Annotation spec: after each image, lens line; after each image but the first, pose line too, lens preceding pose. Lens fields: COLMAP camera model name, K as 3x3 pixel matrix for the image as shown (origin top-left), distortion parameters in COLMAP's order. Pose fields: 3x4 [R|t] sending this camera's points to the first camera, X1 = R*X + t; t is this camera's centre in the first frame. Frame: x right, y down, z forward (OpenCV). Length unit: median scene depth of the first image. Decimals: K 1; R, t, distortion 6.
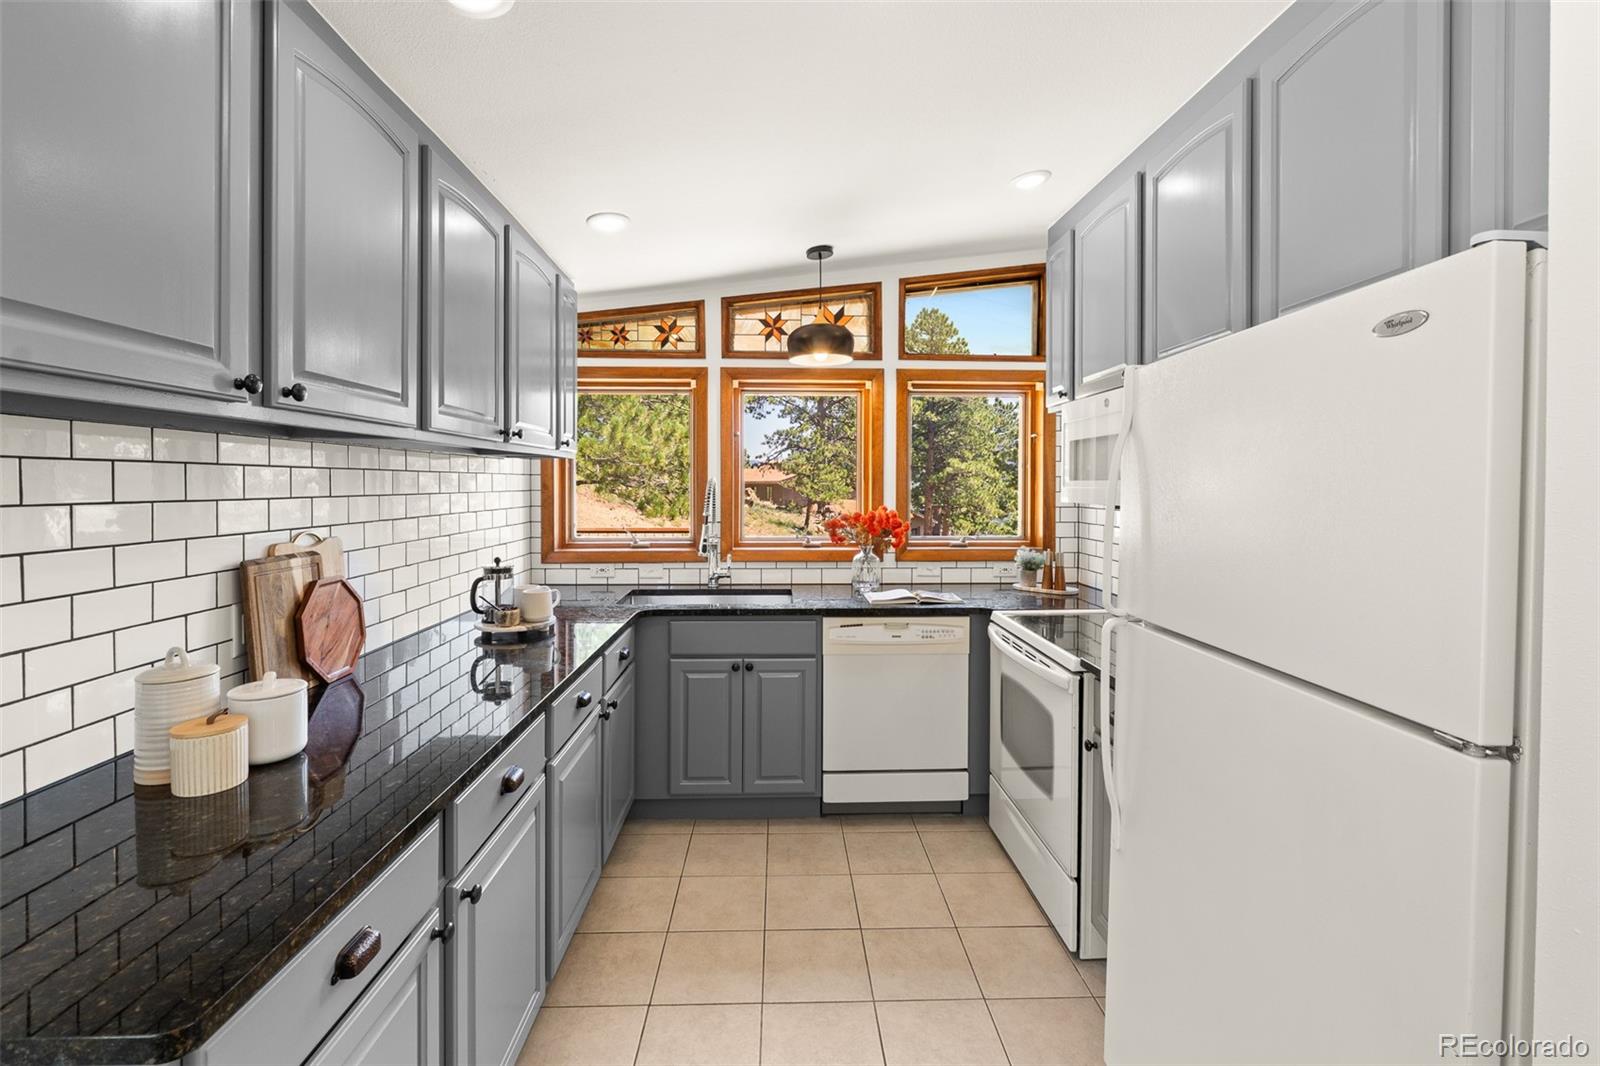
lens RADIAL K [[682.4, 0, 801.4], [0, 682.4, 490.4], [0, 0, 1]] dist [-0.003801, -0.000253]
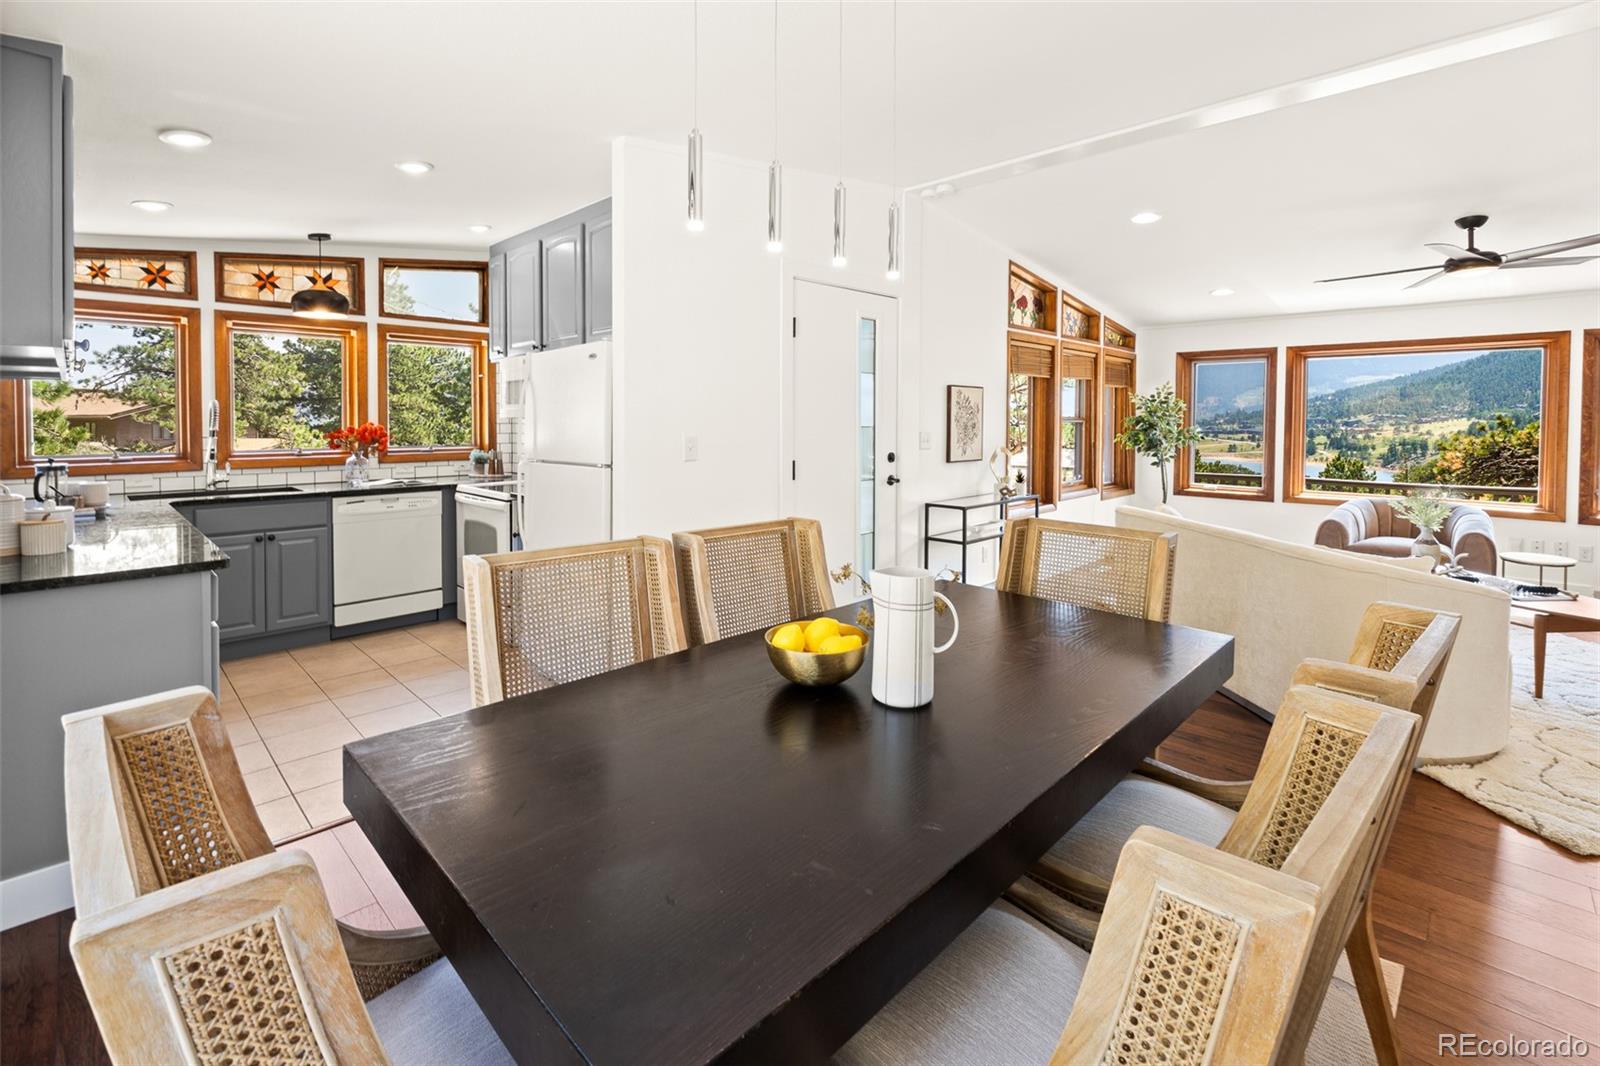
lens RADIAL K [[709.4, 0, 805.1], [0, 709.4, 435.3], [0, 0, 1]] dist [-0.012364, 0.000007]
pose [[0.720326, -0.016772, 0.693433, -0.243384], [0.008062, 0.999843, 0.015809, 0.033892], [-0.693589, -0.005797, 0.720347, -0.659745]]
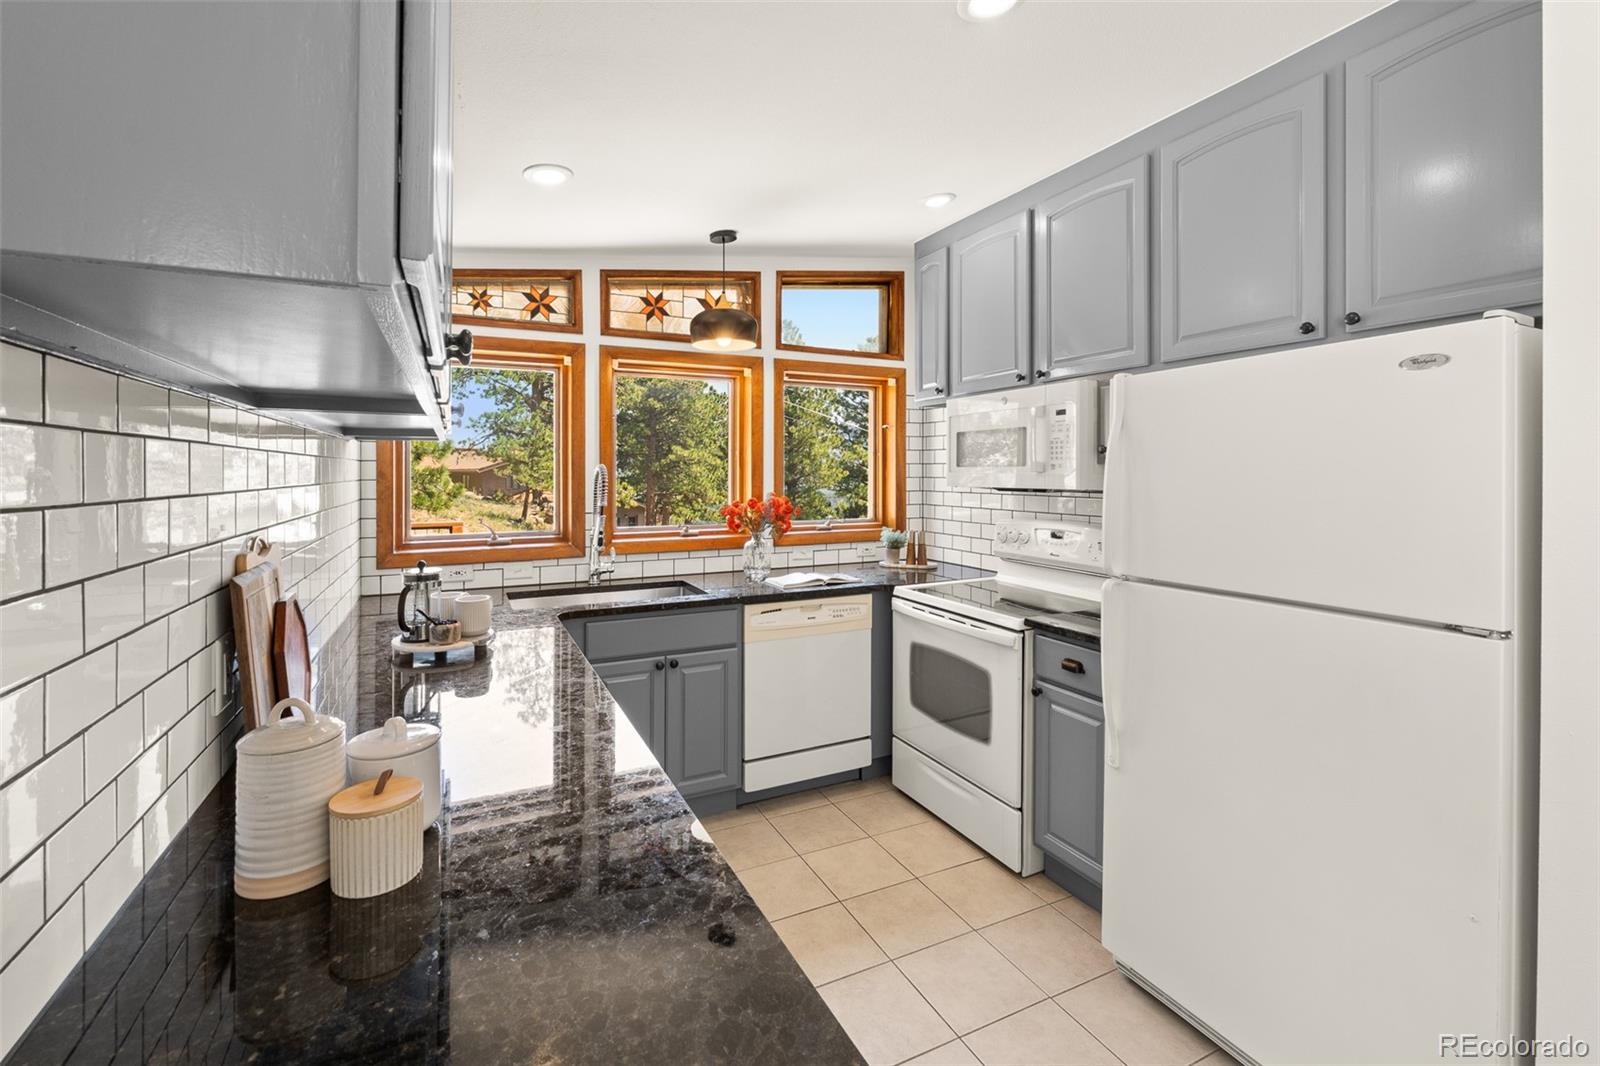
lens RADIAL K [[690.8, 0, 791.9], [0, 690.8, 472.1], [0, 0, 1]] dist [-0.002582, -0.000295]
pose [[0.916117, -0.003795, 0.400894, -0.267930], [0.007217, 0.999949, -0.007026, 0.000023], [-0.400847, 0.009330, 0.916098, 0.044264]]
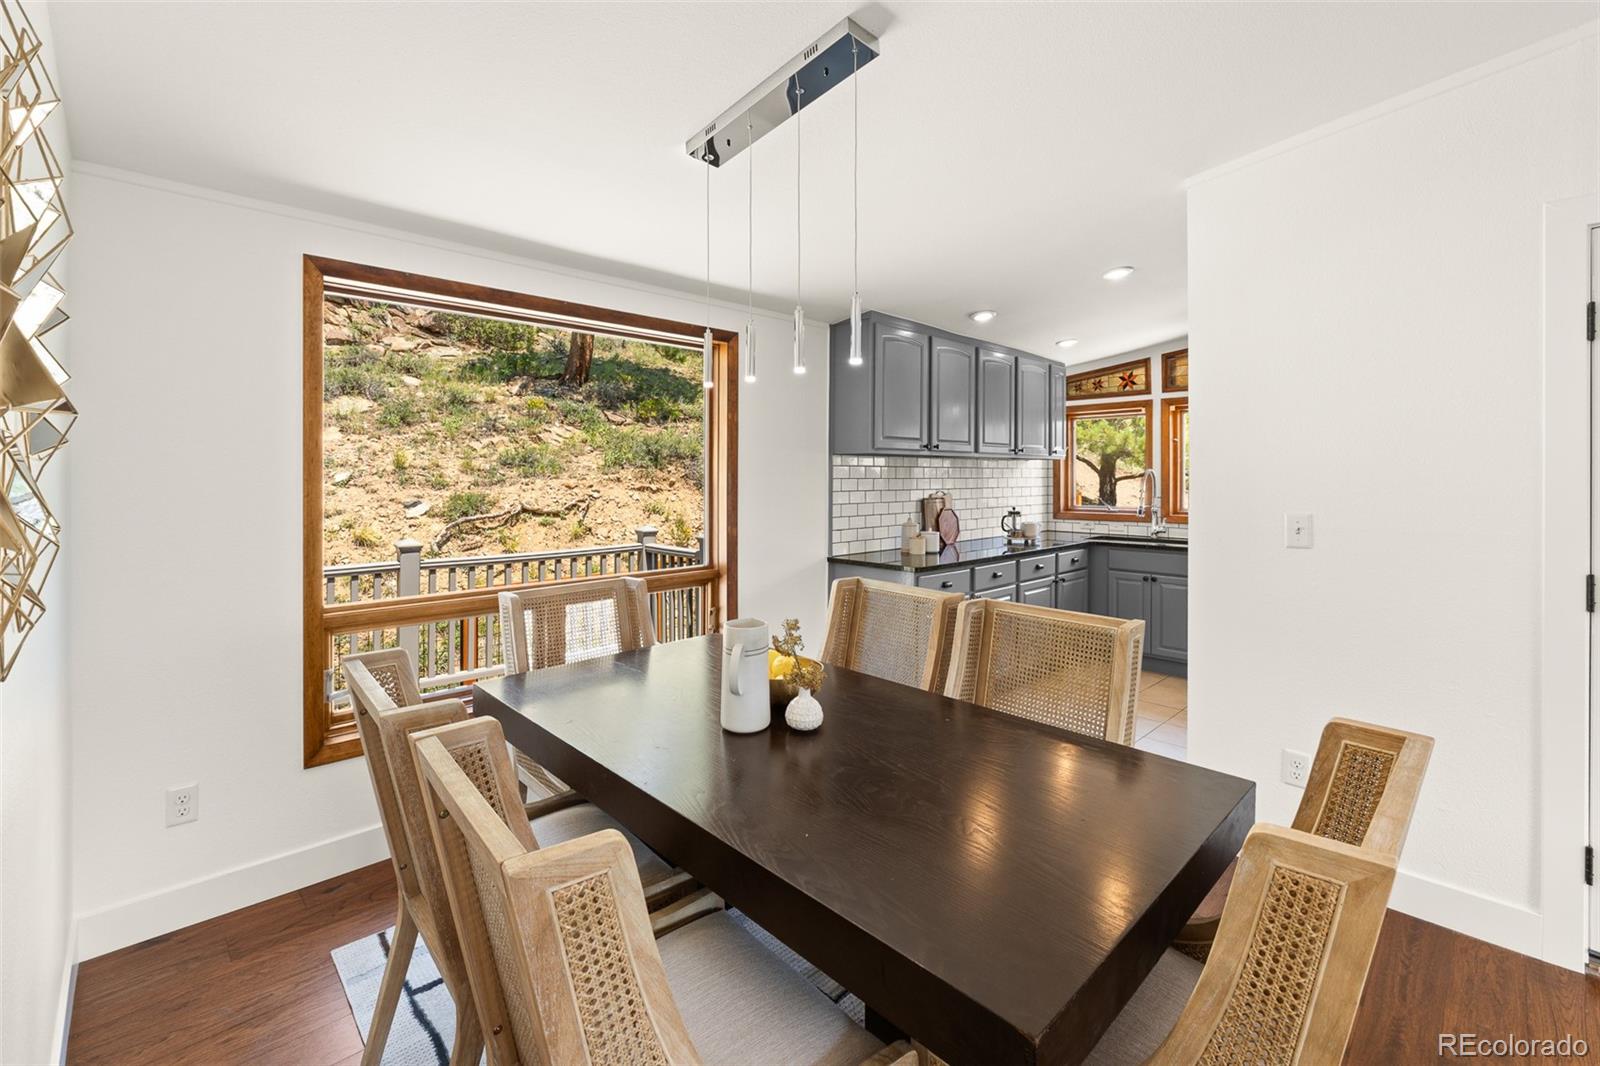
lens RADIAL K [[695.5, 0, 806.6], [0, 695.5, 485.4], [0, 0, 1]] dist [0.009742, -0.000103]
pose [[0.671857, 0.007293, -0.740645, 0.548595], [-0.004947, 0.999973, 0.005358, 0.014967], [0.740665, 0.000065, 0.671875, -0.714769]]
